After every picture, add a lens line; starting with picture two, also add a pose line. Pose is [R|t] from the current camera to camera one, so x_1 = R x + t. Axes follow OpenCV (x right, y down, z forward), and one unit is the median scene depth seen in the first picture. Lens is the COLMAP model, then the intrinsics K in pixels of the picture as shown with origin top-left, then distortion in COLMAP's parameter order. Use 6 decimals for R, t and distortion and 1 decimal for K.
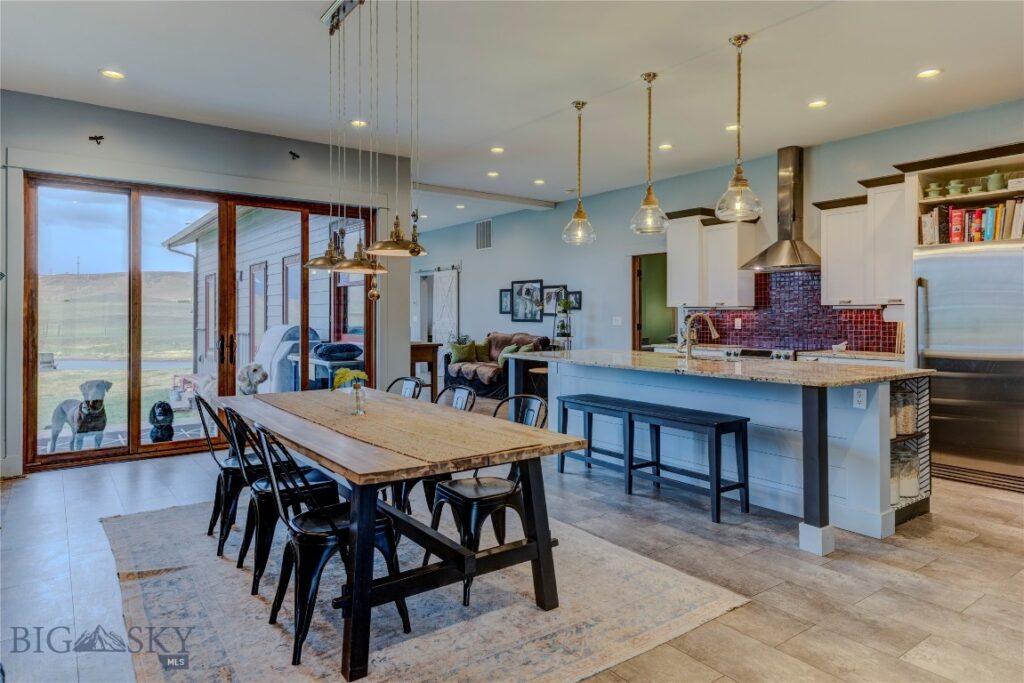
lens RADIAL K [[631.4, 0, 538.2], [0, 631.4, 313.5], [0, 0, 1]] dist [0.001041, -0.001776]
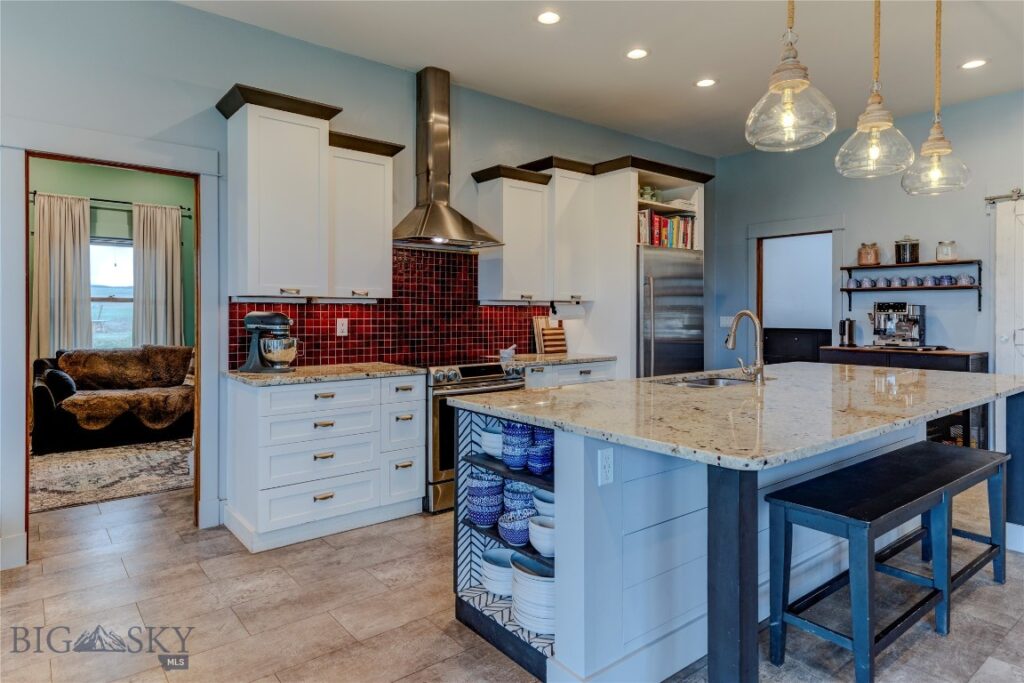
lens RADIAL K [[602.4, 0, 529.9], [0, 602.4, 310.3], [0, 0, 1]] dist [0.036157, -0.000280]
pose [[-0.013846, 0.000712, 0.999904, -0.276447], [-0.003741, 0.999993, -0.000764, 0.000087], [-0.999897, -0.003751, -0.013843, 0.917821]]
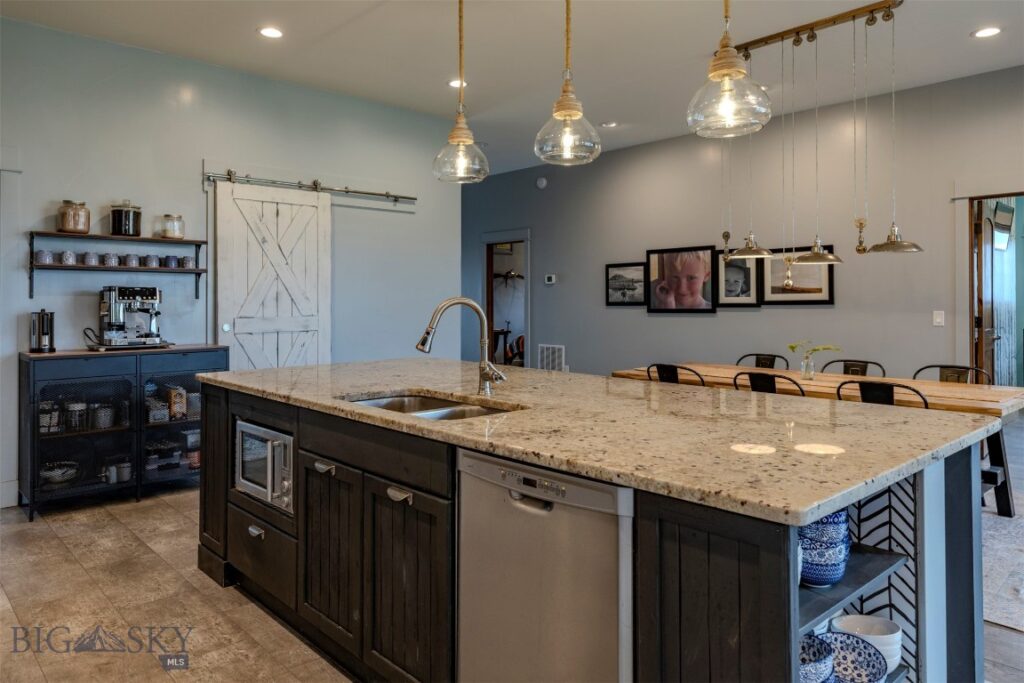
lens RADIAL K [[693.9, 0, 513.6], [0, 693.9, 297.5], [0, 0, 1]] dist [-0.000840, 0.036438]
pose [[-0.997060, -0.000065, -0.076629, 0.196235], [0.000332, 0.999987, -0.005168, 0.001628], [0.076629, -0.005179, -0.997046, 1.145532]]
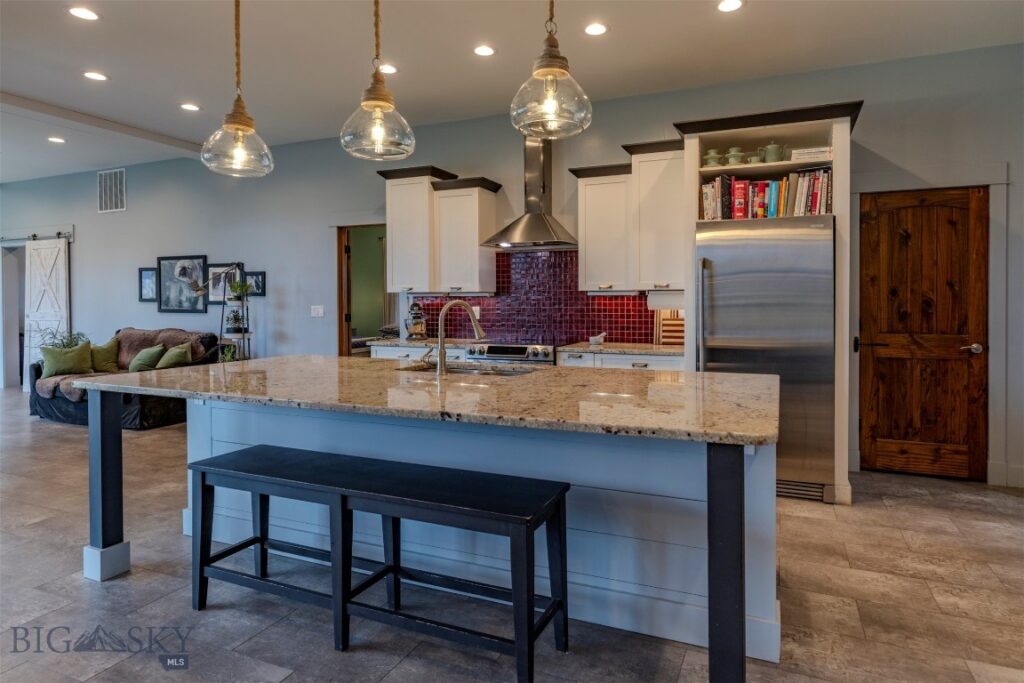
lens RADIAL K [[558.6, 0, 565.8], [0, 558.6, 307.9], [0, 0, 1]] dist [0.001873, -0.001331]
pose [[0.856471, -0.009178, 0.516113, 0.043840], [0.002317, 0.999900, 0.013936, -0.000413], [-0.516189, -0.010740, 0.856407, 0.344712]]
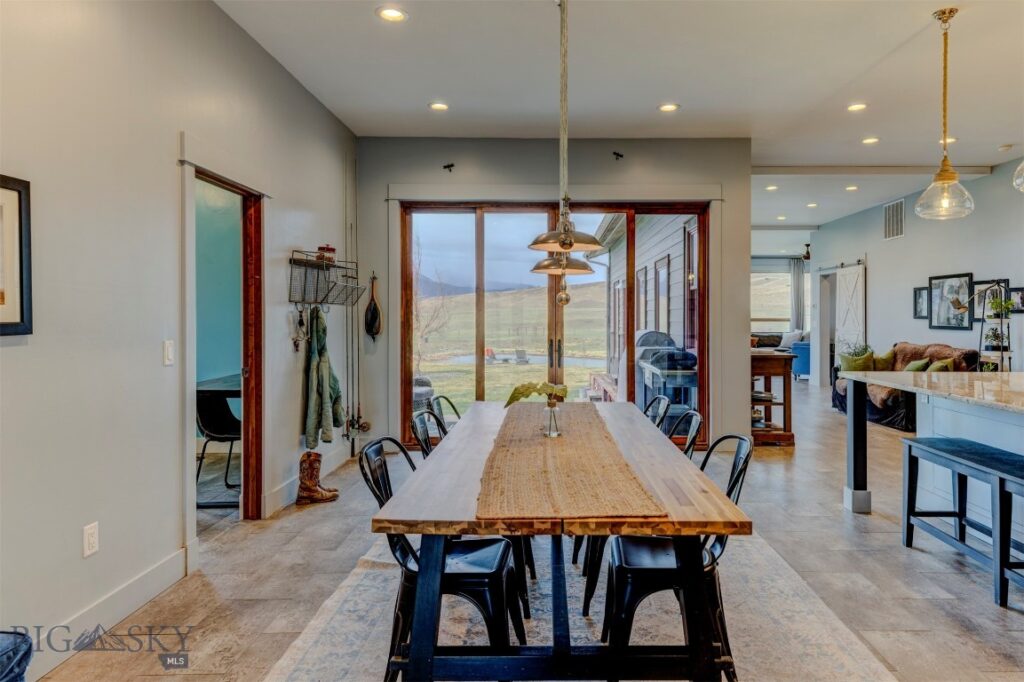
lens RADIAL K [[644.4, 0, 538.6], [0, 644.4, 319.5], [0, 0, 1]] dist [0.001299, -0.001501]
pose [[0.782592, 0.001798, -0.622533, 0.121189], [0.000230, 0.999995, 0.003178, -0.002062], [0.622535, -0.002630, 0.782587, 0.139448]]
